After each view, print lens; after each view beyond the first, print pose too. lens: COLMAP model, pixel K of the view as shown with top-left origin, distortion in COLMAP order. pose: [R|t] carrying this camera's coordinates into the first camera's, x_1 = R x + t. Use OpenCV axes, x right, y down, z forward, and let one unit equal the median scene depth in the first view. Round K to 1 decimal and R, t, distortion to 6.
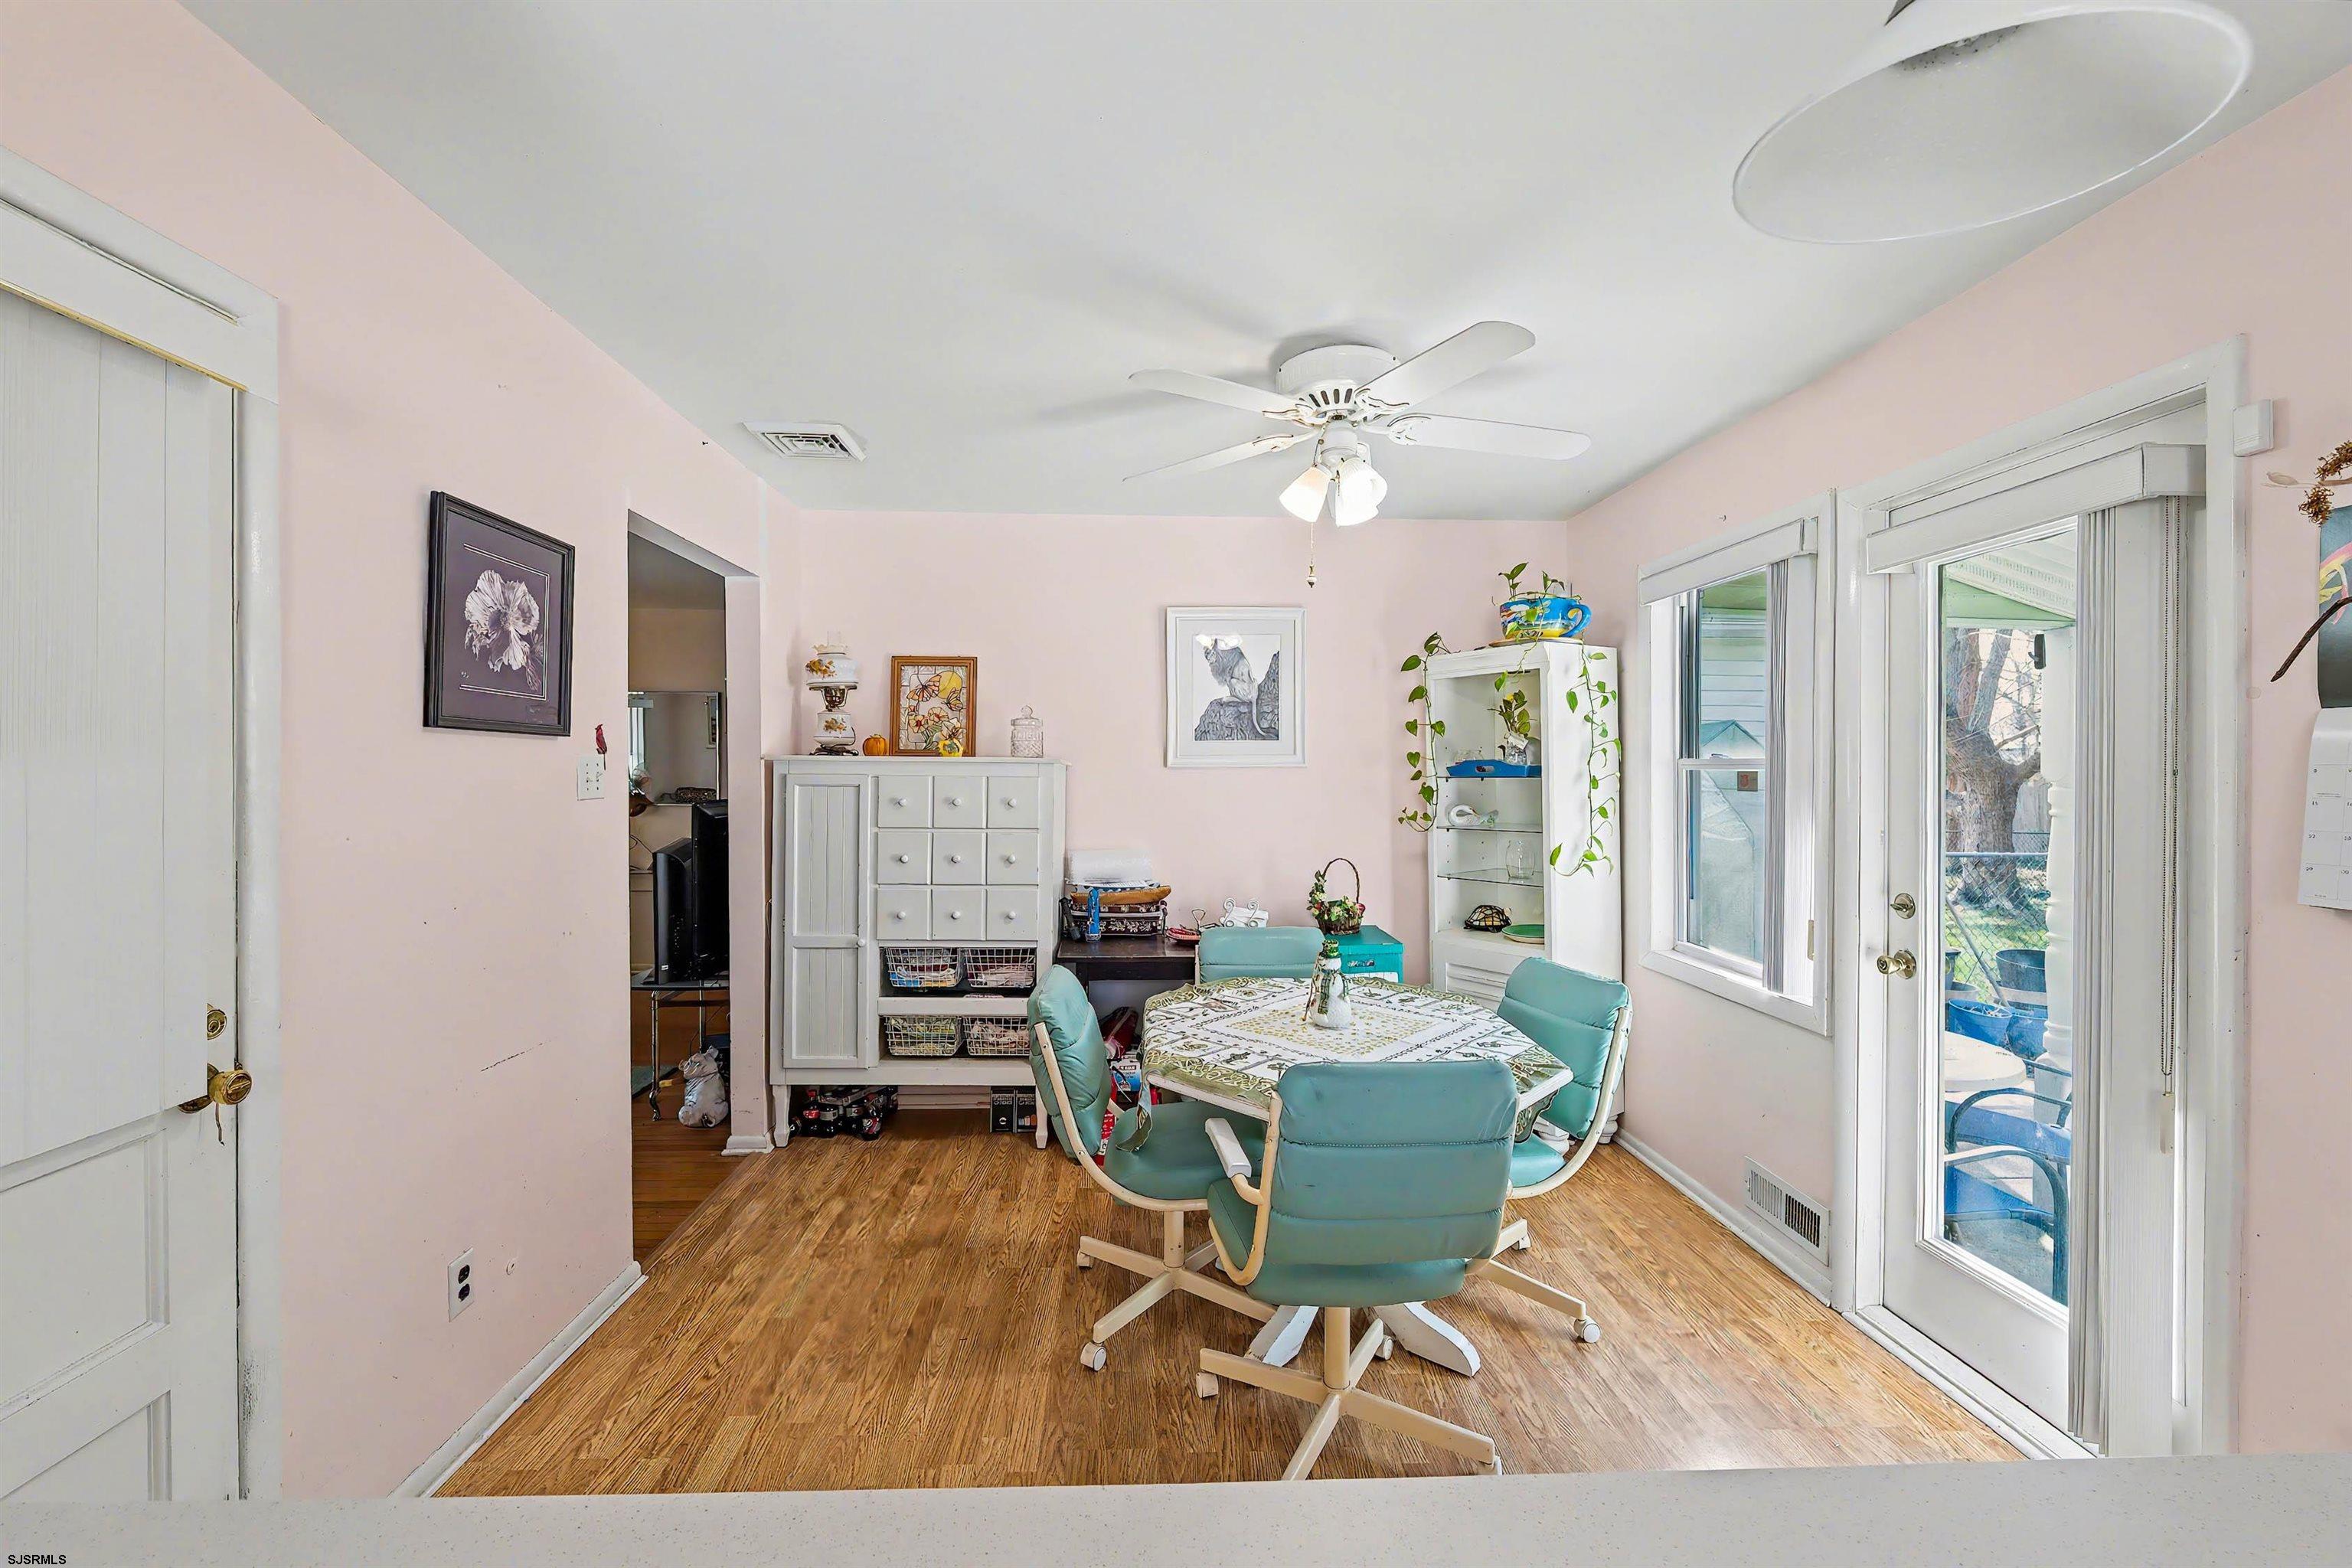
lens RADIAL K [[971.2, 0, 1189.7], [0, 971.2, 780.1], [0, 0, 1]] dist [-0.002061, -0.000712]
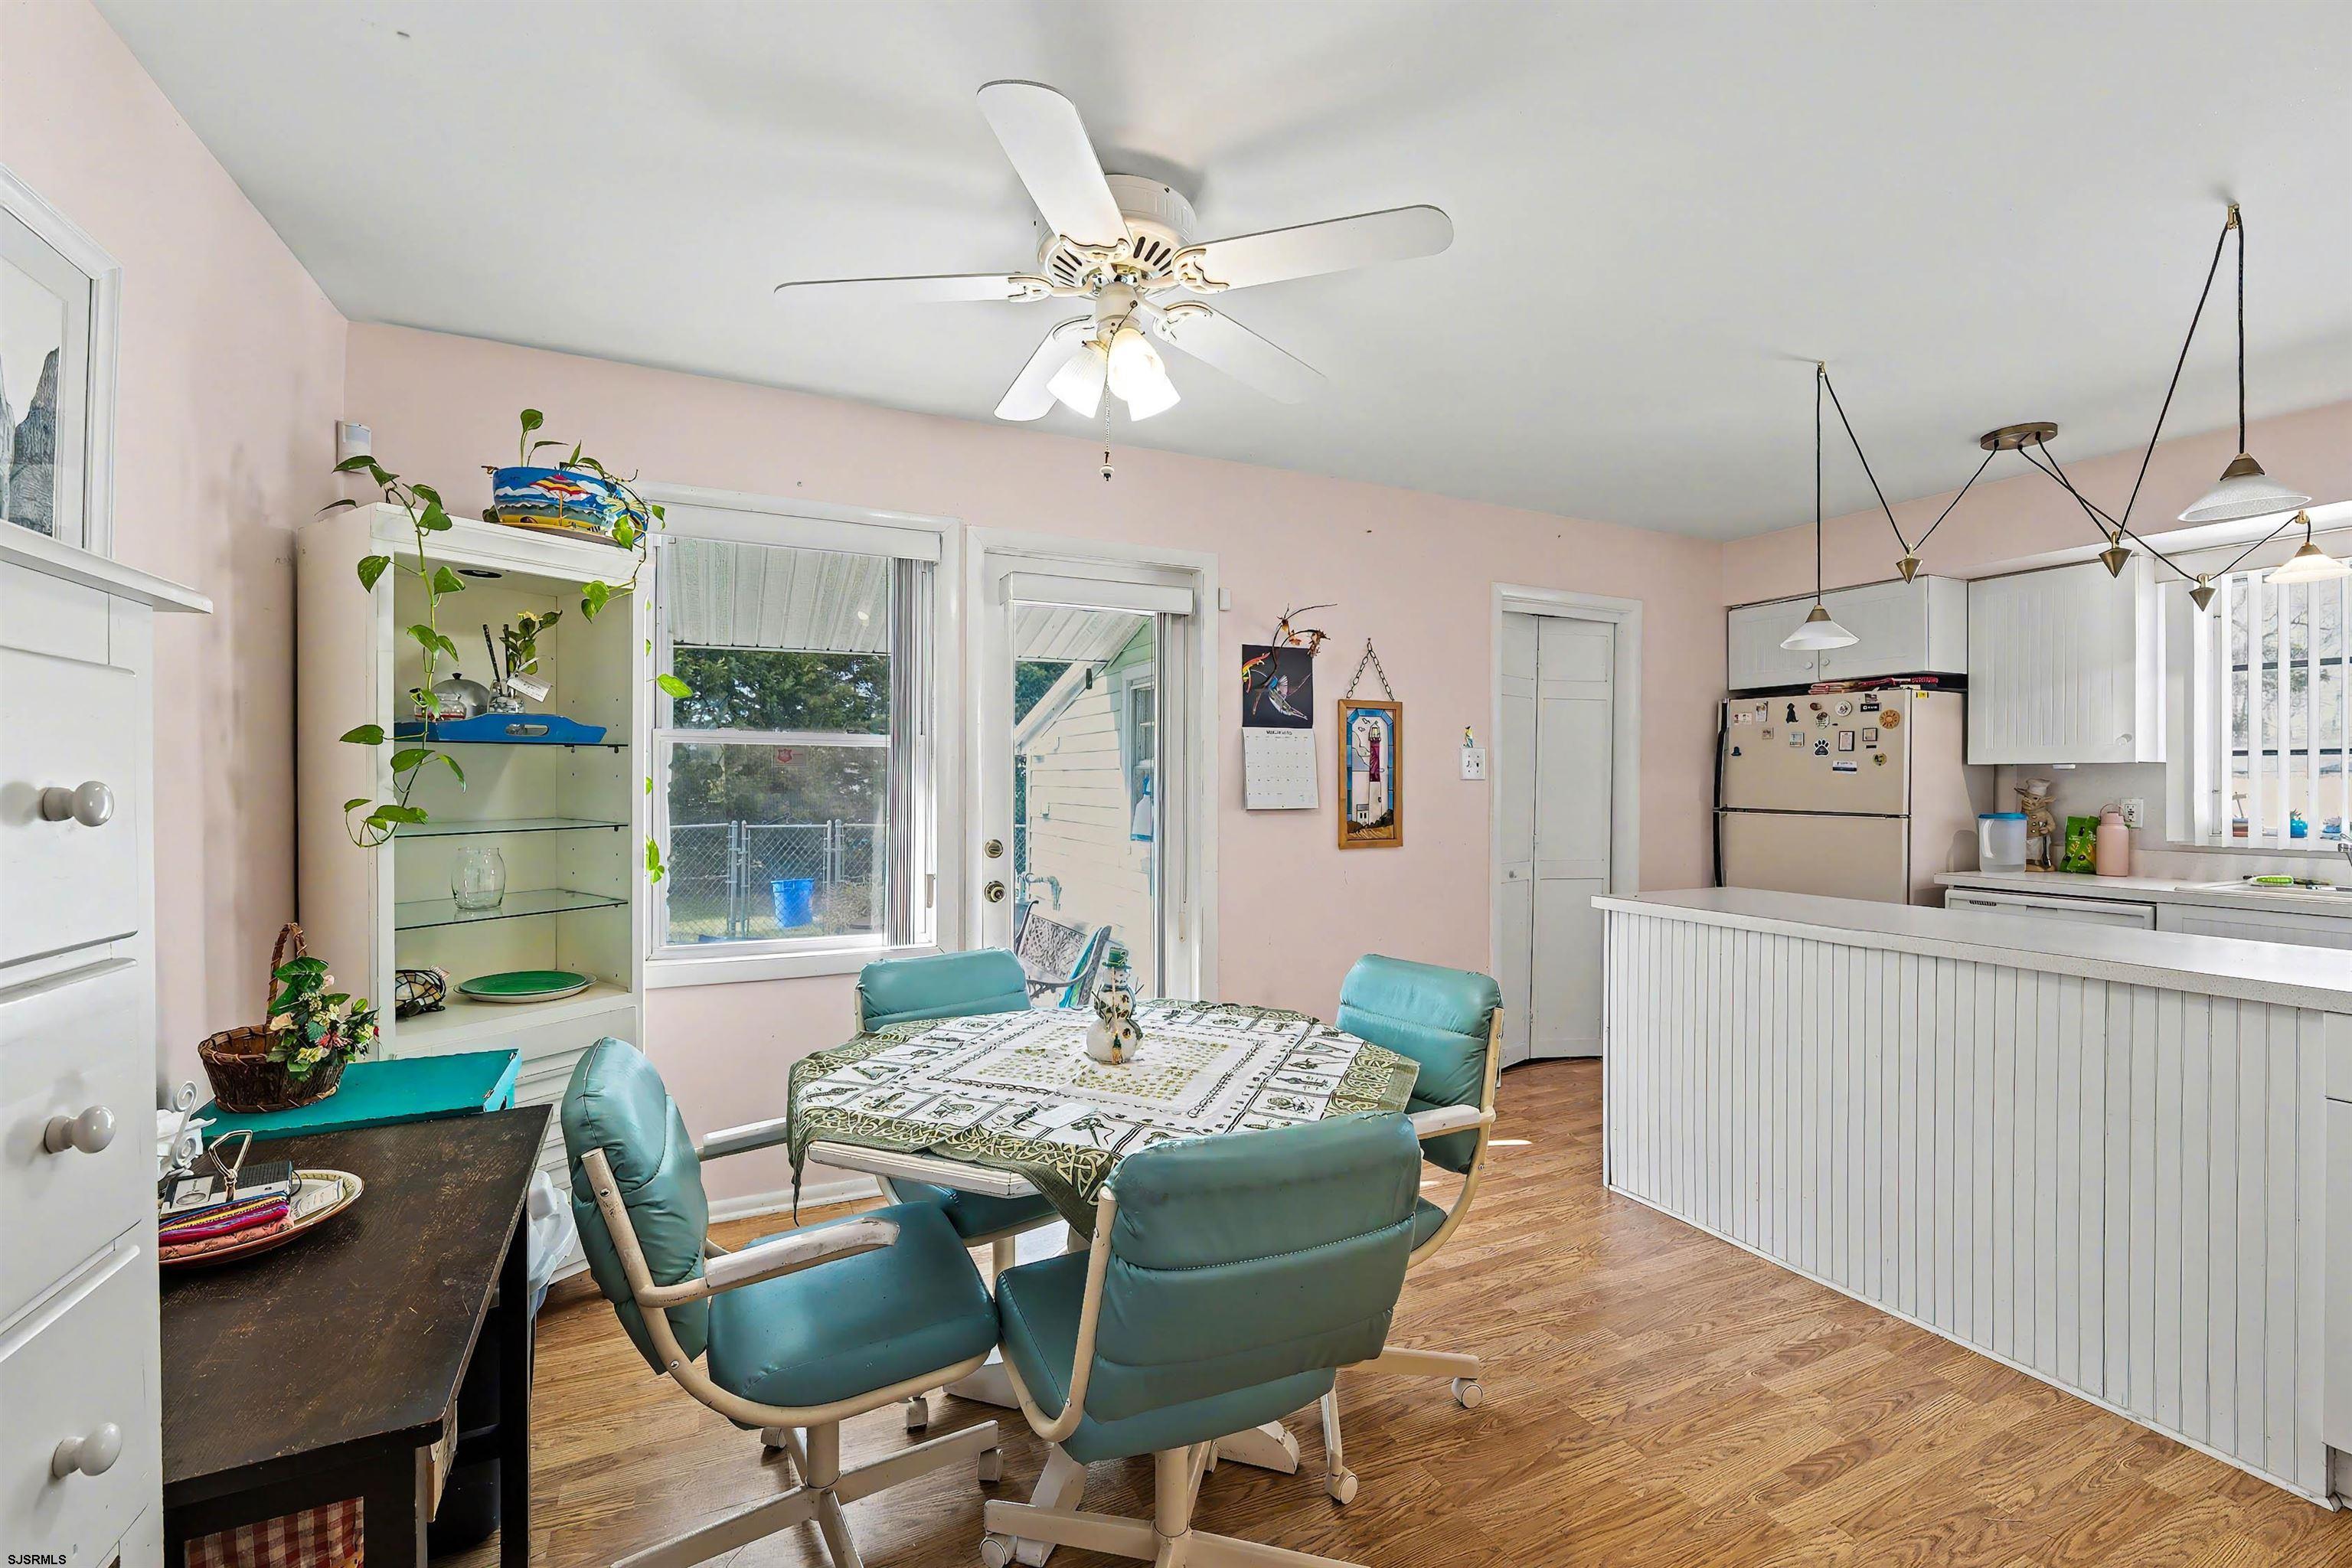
lens RADIAL K [[971.2, 0, 1174.4], [0, 971.2, 781.4], [0, 0, 1]] dist [-0.002061, -0.000712]
pose [[-0.374097, -0.011372, 0.927320, -0.416820], [-0.000697, 0.999928, 0.011981, 0.012902], [-0.927389, 0.003835, -0.374078, 0.869536]]
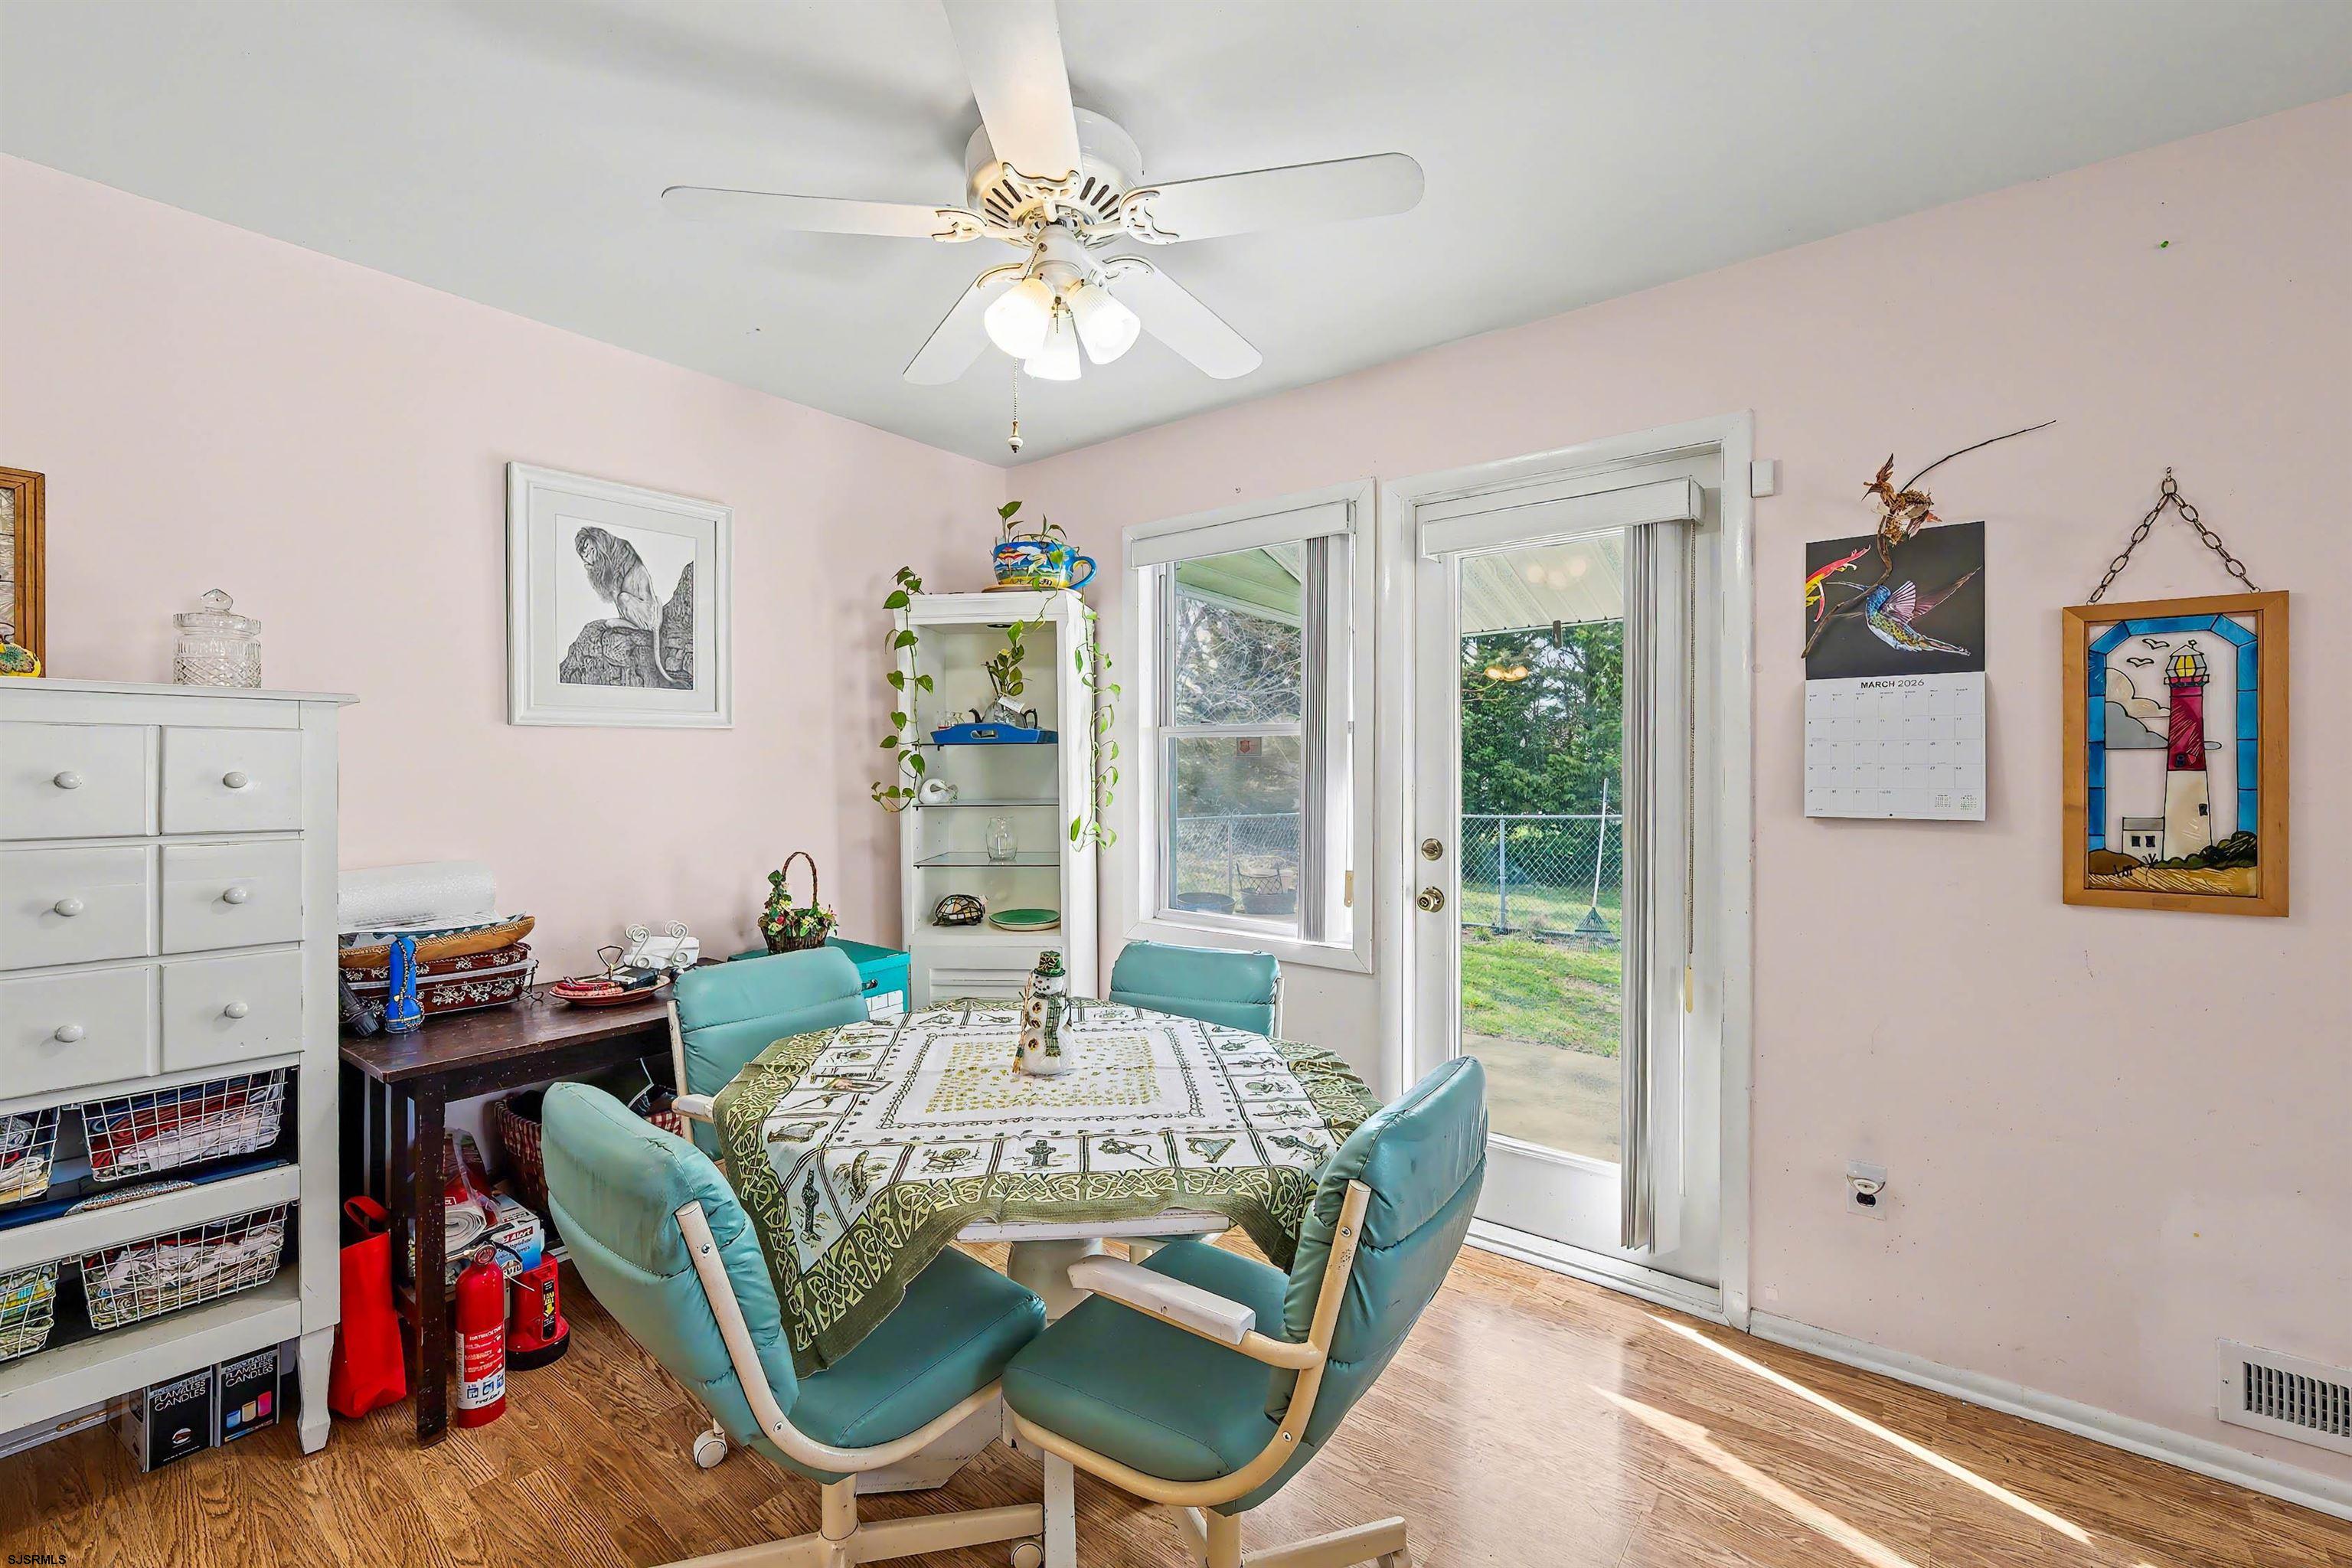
lens RADIAL K [[971.2, 0, 1173.3], [0, 971.2, 780.7], [0, 0, 1]] dist [-0.002061, -0.000712]
pose [[0.664296, -0.013907, 0.747340, -0.227038], [0.008207, 0.999902, 0.011311, 0.021367], [-0.747425, -0.001381, 0.664345, 0.316185]]
